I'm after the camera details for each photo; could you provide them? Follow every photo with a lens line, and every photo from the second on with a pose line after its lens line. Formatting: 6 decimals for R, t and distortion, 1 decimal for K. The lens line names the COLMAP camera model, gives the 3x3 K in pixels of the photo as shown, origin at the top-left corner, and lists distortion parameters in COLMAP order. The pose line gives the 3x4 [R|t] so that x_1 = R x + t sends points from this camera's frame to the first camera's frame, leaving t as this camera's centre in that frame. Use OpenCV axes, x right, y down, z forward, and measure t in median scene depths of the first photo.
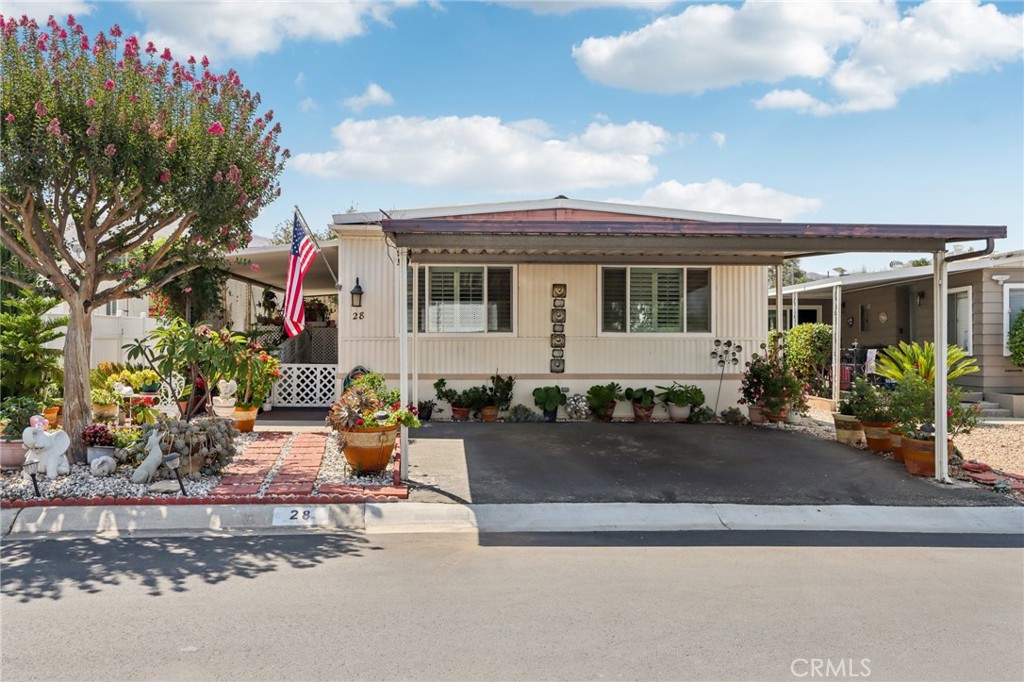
lens RADIAL K [[876.2, 0, 512.0], [0, 876.2, 341.0], [0, 0, 1]] dist [0.010151, 0.005964]
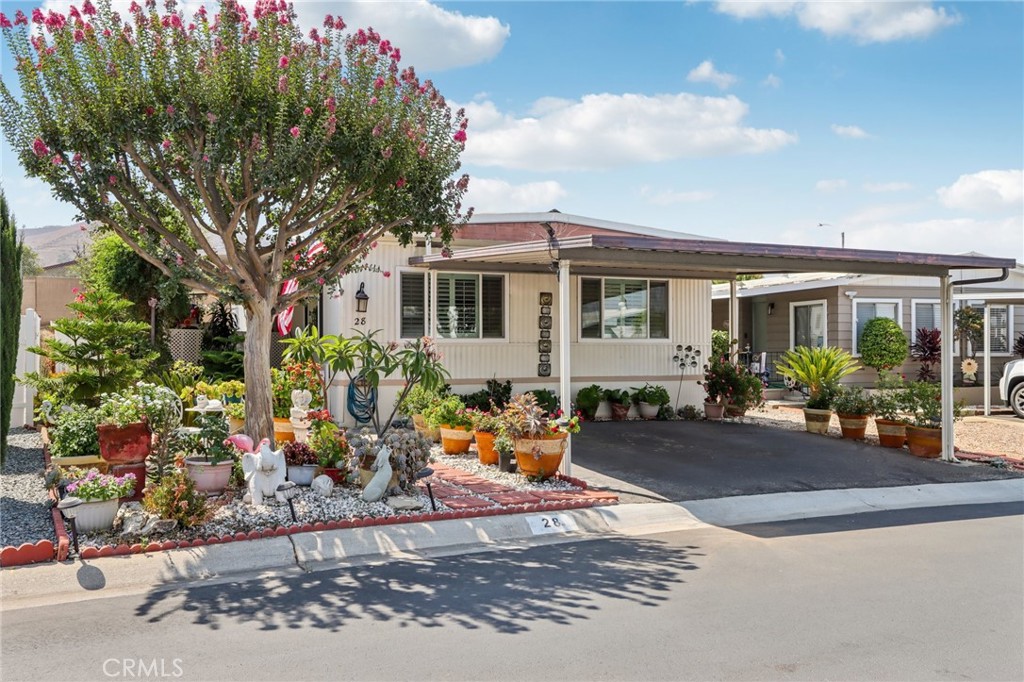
lens RADIAL K [[852.0, 0, 512.0], [0, 852.0, 341.0], [0, 0, 1]] dist [0.011724, 0.005273]
pose [[0.942931, 0.000250, 0.332989, -0.330899], [-0.000479, 1.000000, 0.000607, -0.007219], [-0.332989, -0.000732, 0.942931, 0.043208]]
